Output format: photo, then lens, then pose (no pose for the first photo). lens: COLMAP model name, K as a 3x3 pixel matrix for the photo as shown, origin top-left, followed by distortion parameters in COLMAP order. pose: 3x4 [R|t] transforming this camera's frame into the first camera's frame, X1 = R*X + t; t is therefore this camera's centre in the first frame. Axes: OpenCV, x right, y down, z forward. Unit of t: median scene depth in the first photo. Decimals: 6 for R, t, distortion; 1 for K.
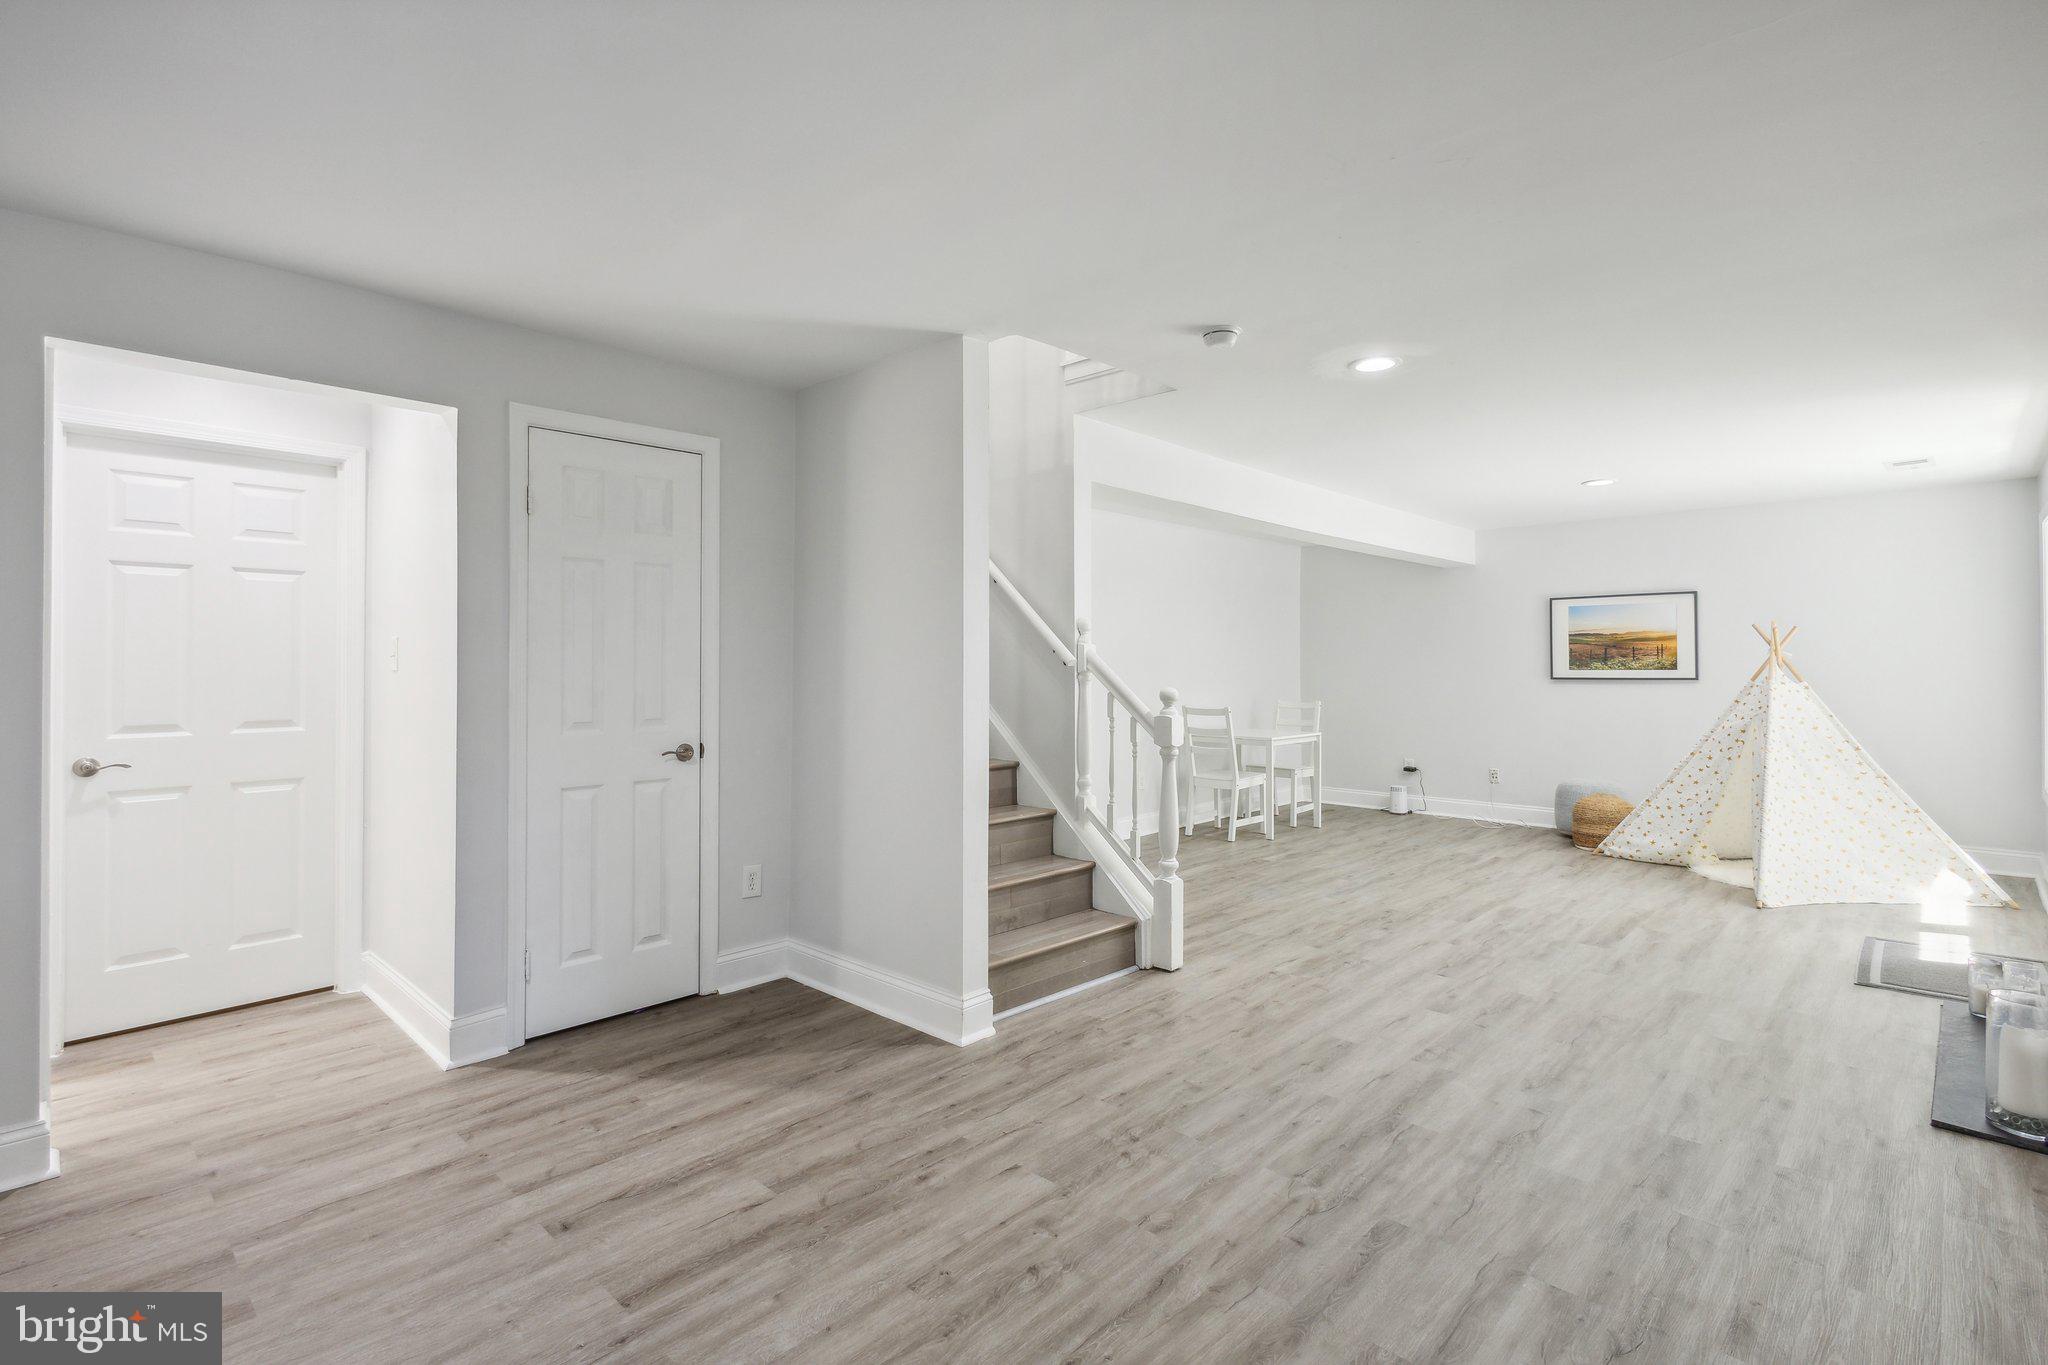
lens RADIAL K [[947.7, 0, 1013.0], [0, 947.7, 664.8], [0, 0, 1]] dist [0.010511, 0.000205]
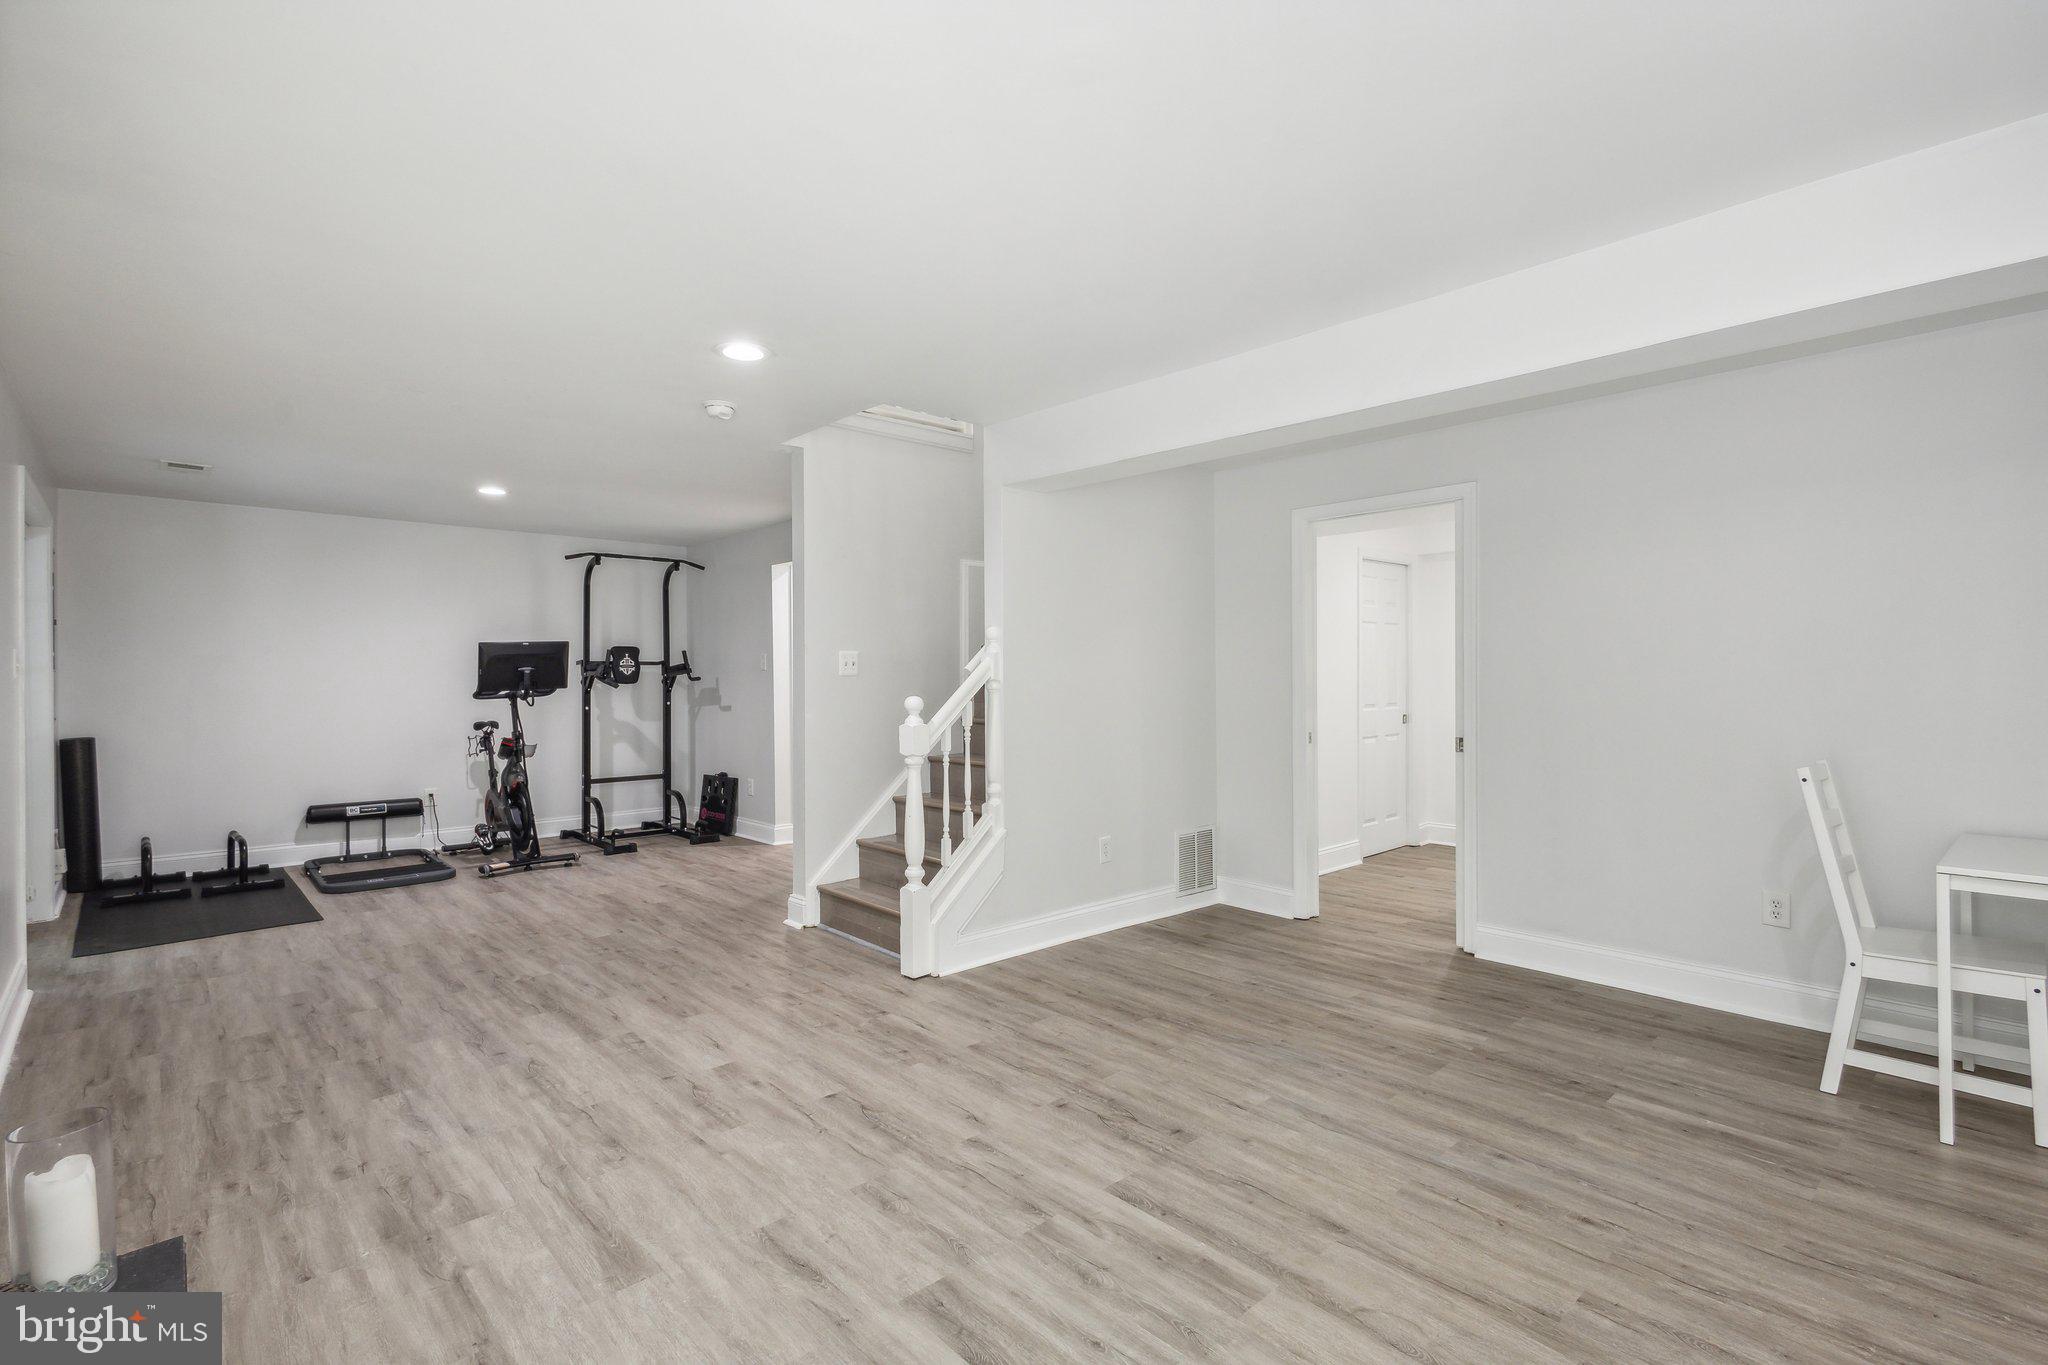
lens RADIAL K [[947.7, 0, 1032.8], [0, 947.7, 676.3], [0, 0, 1]] dist [0.010511, 0.000205]
pose [[-0.044476, 0.002743, -0.999007, 1.107222], [0.004349, 0.999987, 0.002552, 0.002154], [0.999001, -0.004231, -0.044487, 1.120516]]
